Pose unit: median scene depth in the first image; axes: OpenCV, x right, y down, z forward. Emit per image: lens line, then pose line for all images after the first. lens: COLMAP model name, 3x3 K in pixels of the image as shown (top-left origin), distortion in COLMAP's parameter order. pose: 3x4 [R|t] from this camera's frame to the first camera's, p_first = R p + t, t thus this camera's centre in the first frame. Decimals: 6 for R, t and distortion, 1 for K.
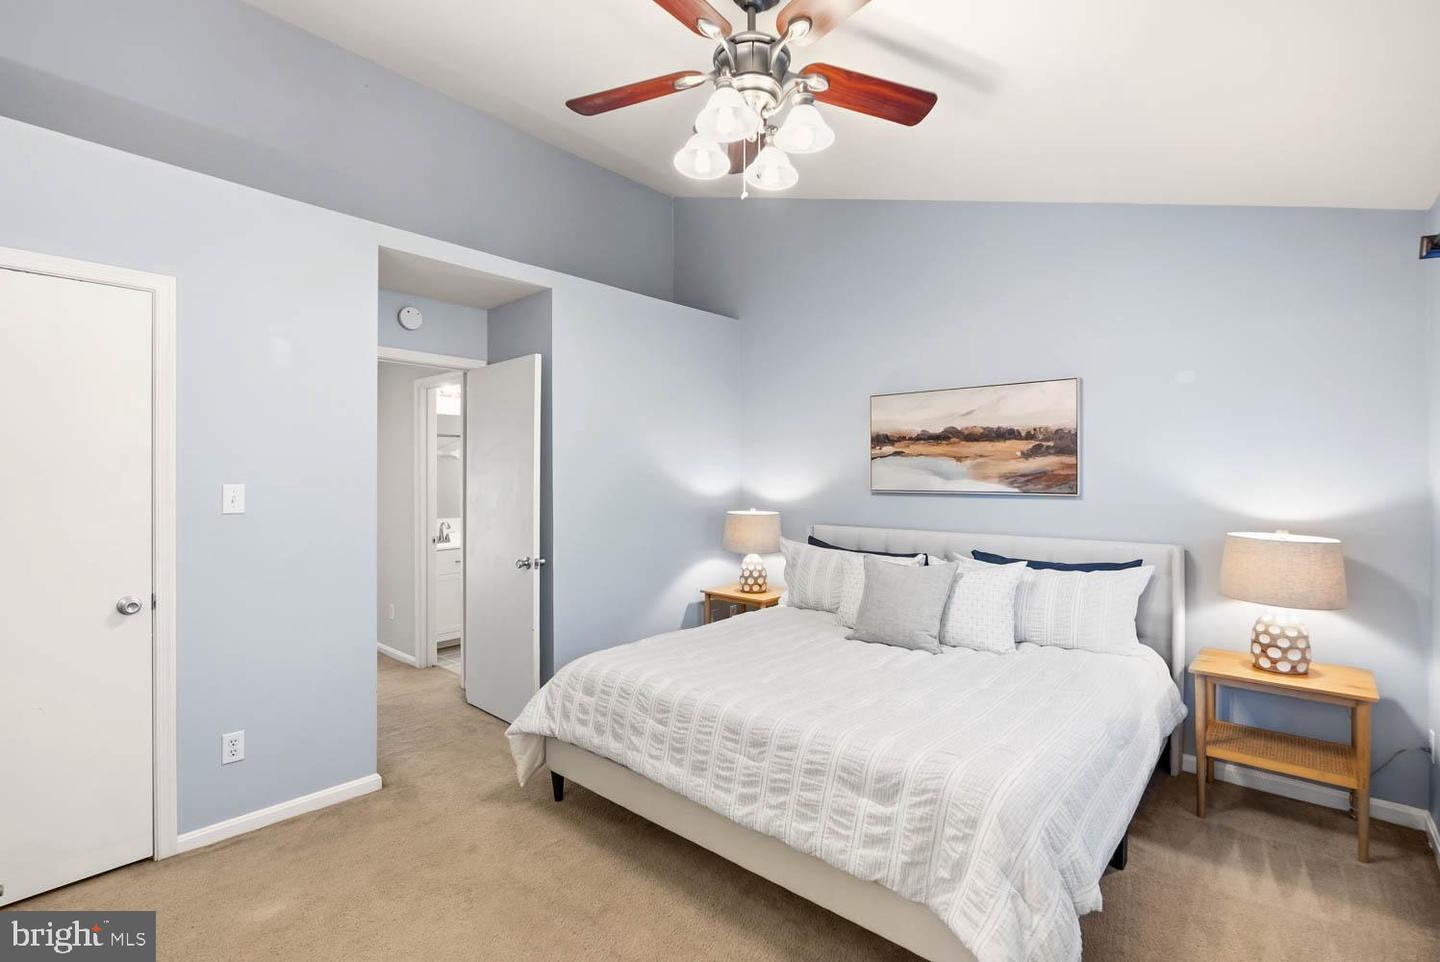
lens RADIAL K [[647.9, 0, 717.0], [0, 647.9, 472.1], [0, 0, 1]] dist [0.001295, 0.000111]
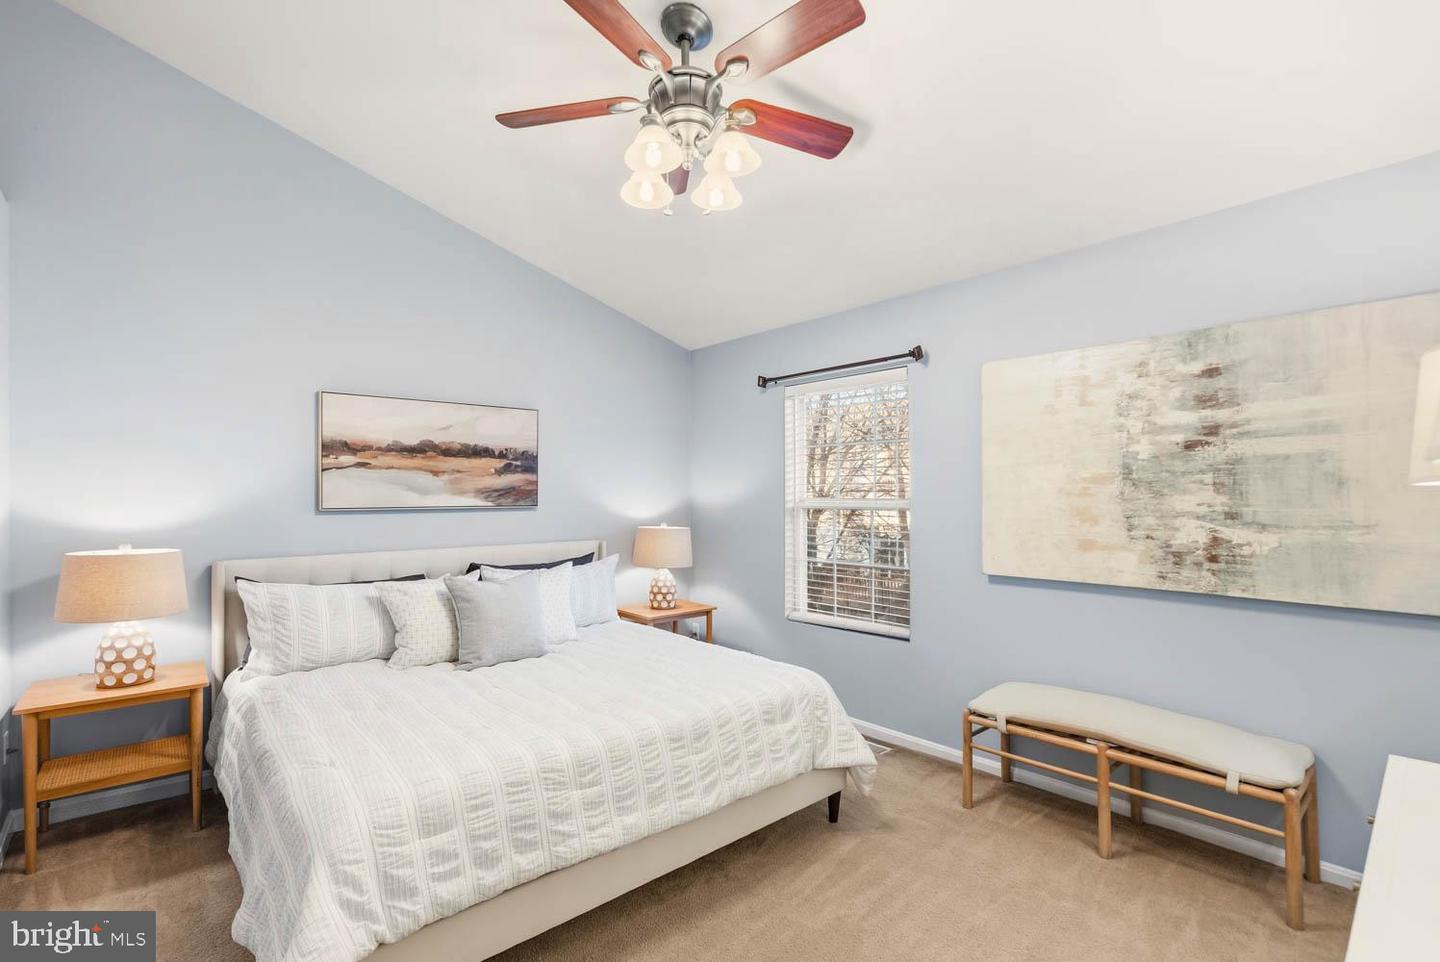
lens RADIAL K [[671.1, 0, 678.4], [0, 671.1, 492.1], [0, 0, 1]] dist [0.000369, 0.000186]
pose [[0.160905, 0.000166, 0.986970, -0.619158], [-0.003272, 0.999995, 0.000365, 0.006927], [-0.986965, -0.003288, 0.160904, 0.506656]]
